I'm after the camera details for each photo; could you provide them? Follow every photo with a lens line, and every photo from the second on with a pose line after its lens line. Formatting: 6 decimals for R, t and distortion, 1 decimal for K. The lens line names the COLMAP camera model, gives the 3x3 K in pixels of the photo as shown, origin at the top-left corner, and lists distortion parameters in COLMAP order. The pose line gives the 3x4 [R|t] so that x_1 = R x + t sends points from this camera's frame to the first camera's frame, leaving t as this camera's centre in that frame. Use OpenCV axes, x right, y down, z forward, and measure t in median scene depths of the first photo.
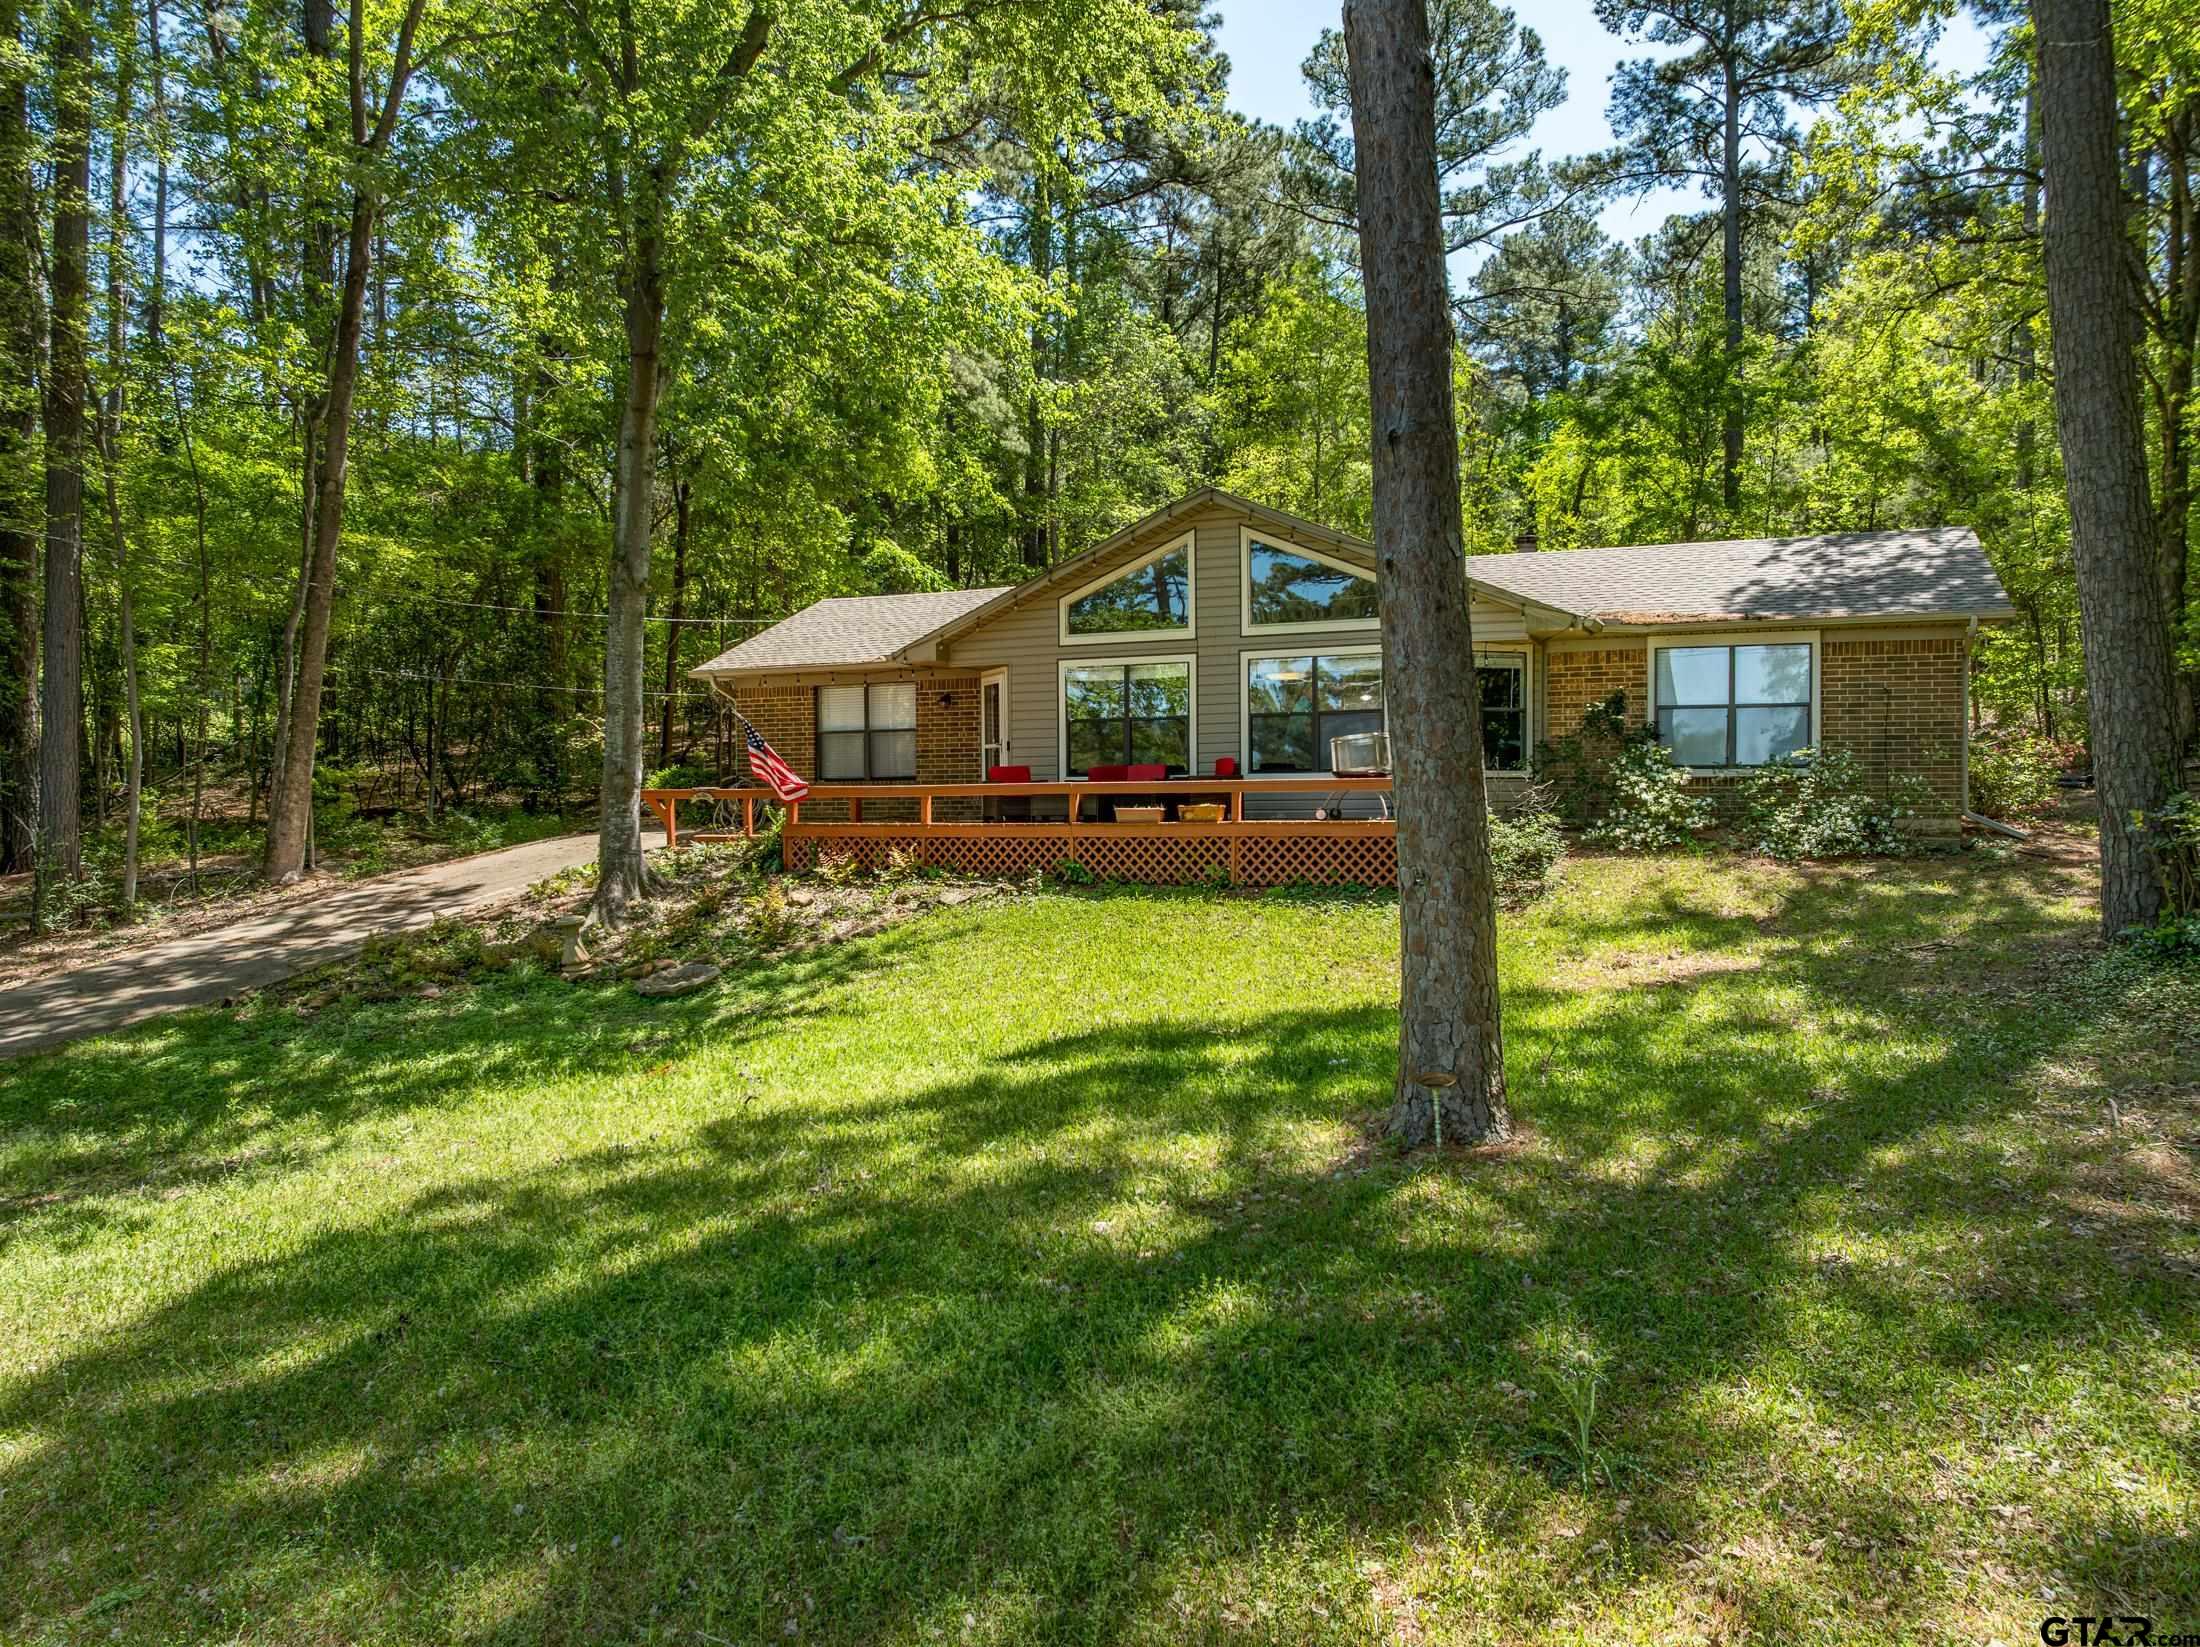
lens RADIAL K [[1544.7, 0, 1105.1], [0, 1544.7, 816.7], [0, 0, 1]] dist [-0.045363, 0.013834]
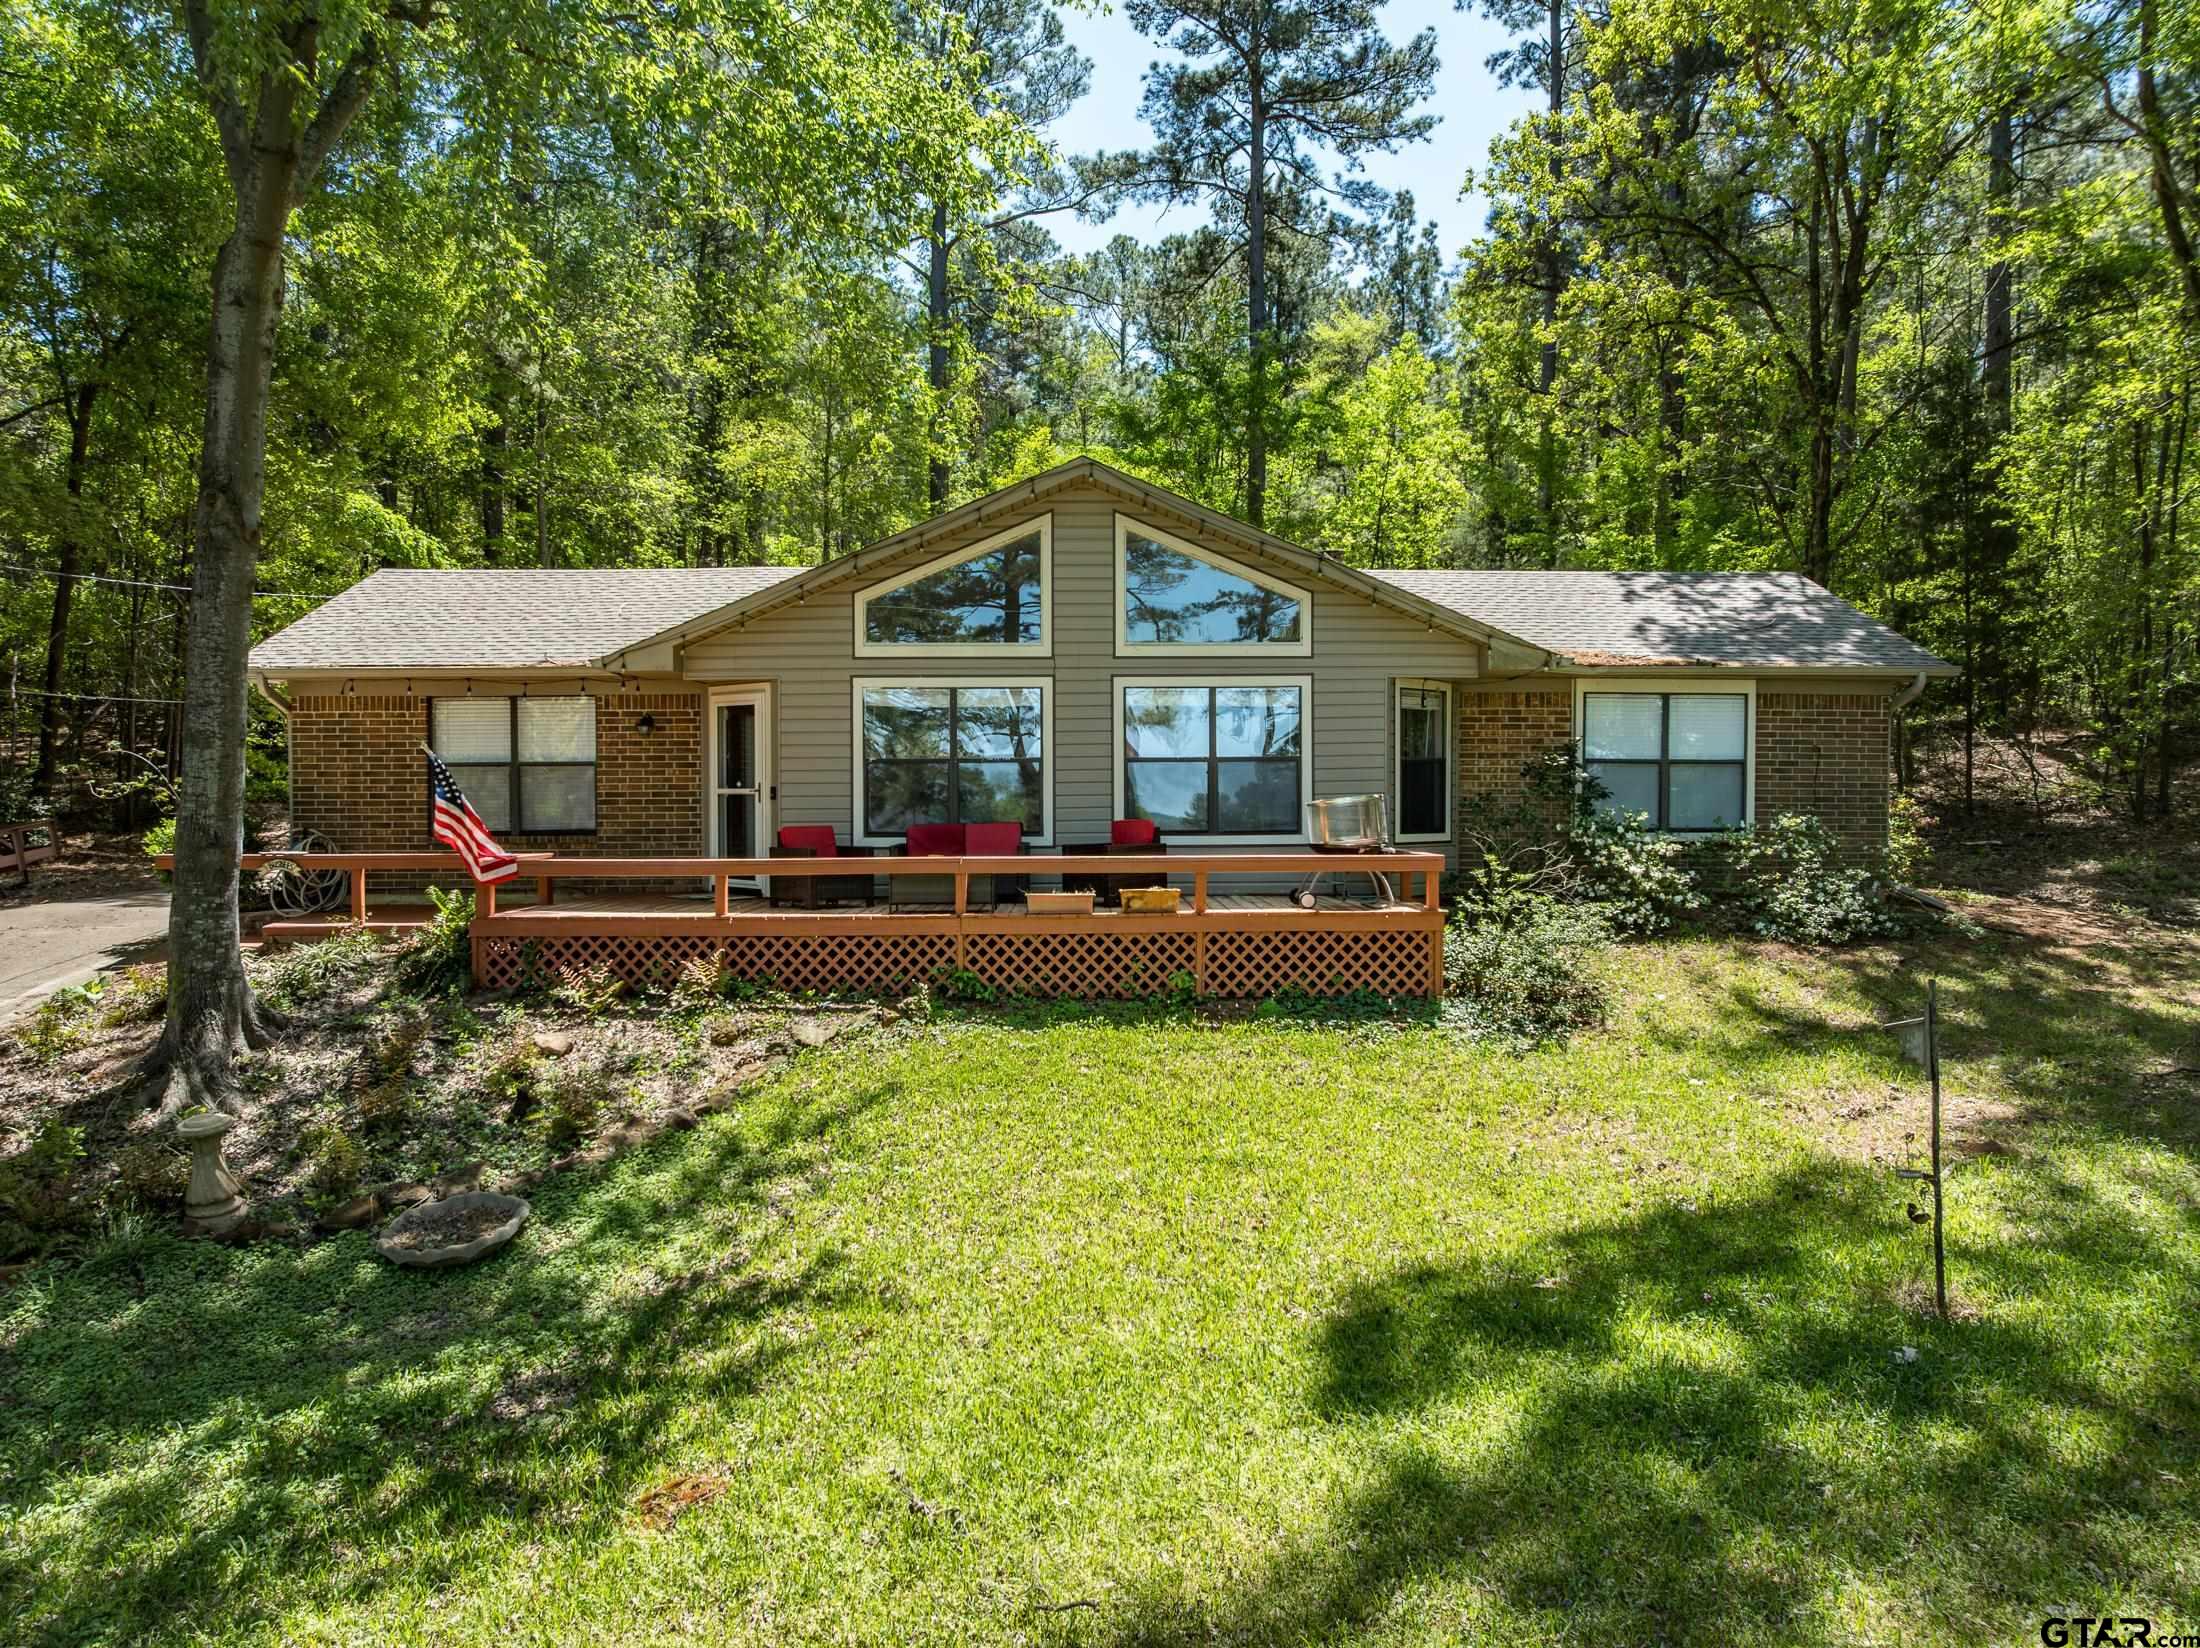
lens RADIAL K [[1544.7, 0, 1099.8], [0, 1544.7, 822.7], [0, 0, 1]] dist [-0.045363, 0.013834]
pose [[0.912928, -0.001617, 0.408118, -0.246638], [-0.000467, 0.999987, 0.005007, -0.040753], [-0.408121, -0.004762, 0.912916, 0.322241]]
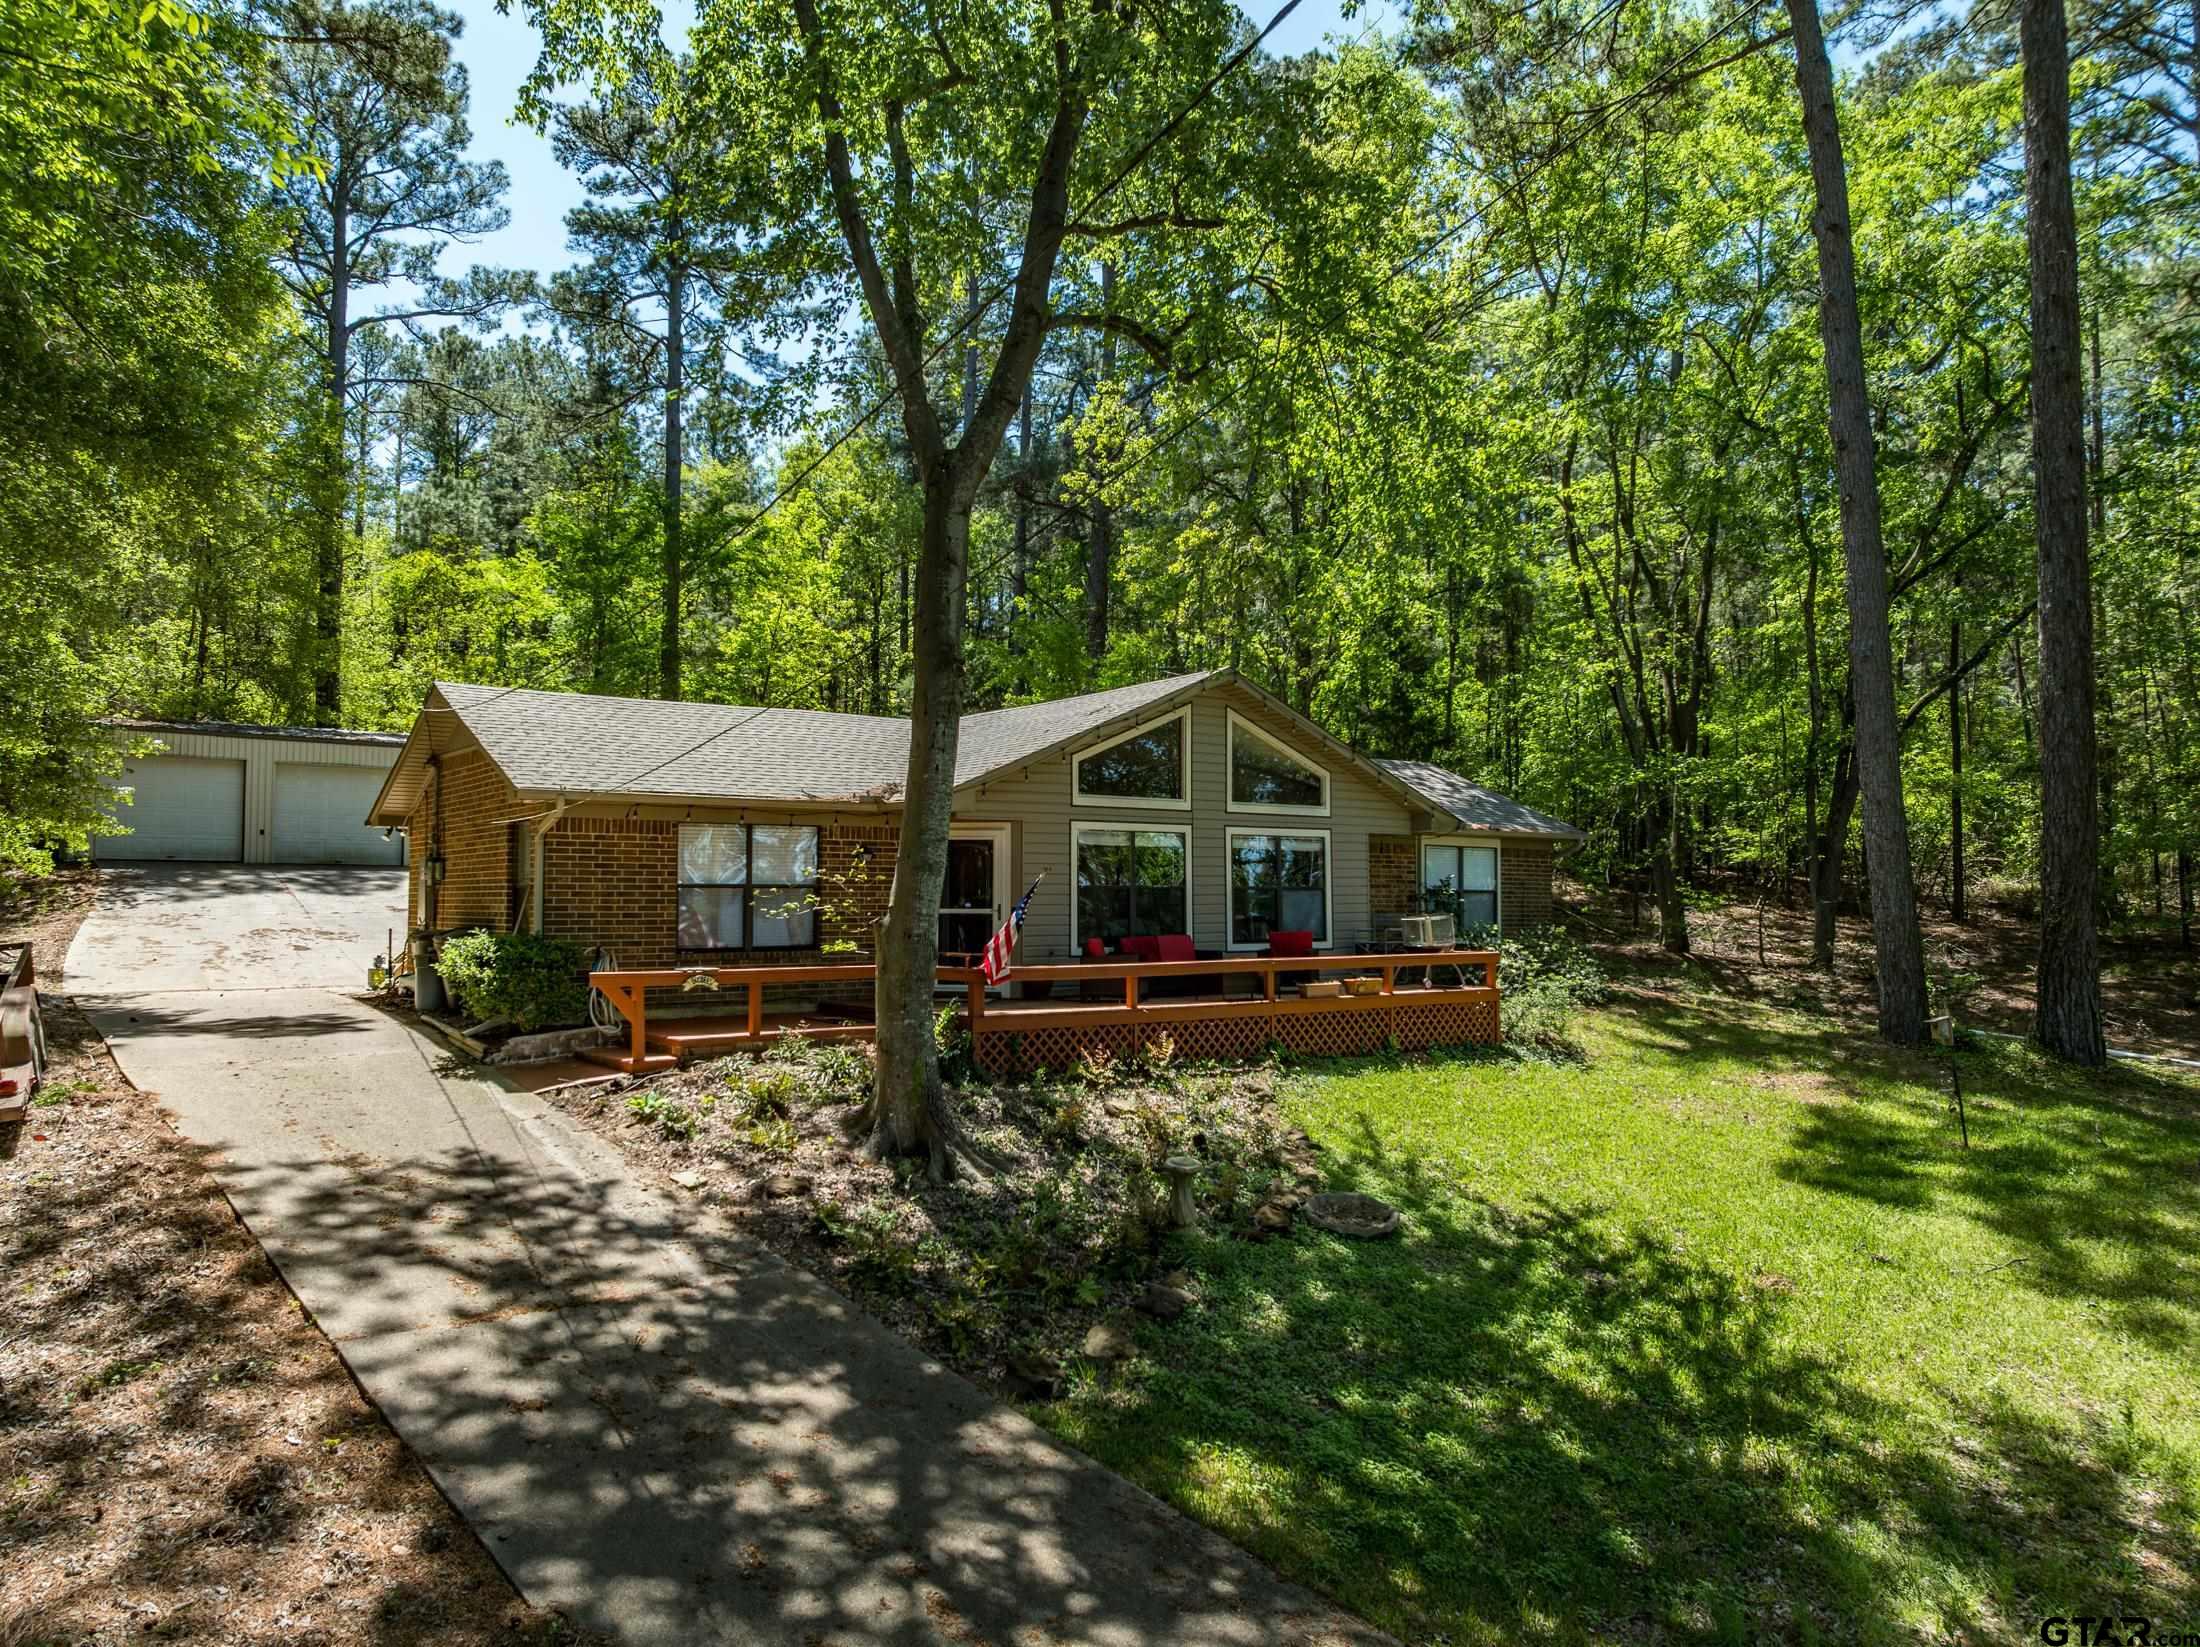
lens RADIAL K [[1544.7, 0, 1103.5], [0, 1544.7, 872.1], [0, 0, 1]] dist [-0.045363, 0.013834]
pose [[0.504978, 0.028758, 0.862653, -0.907504], [0.010857, 0.999154, -0.039664, -0.038345], [-0.863064, 0.029395, 0.504239, 0.582985]]
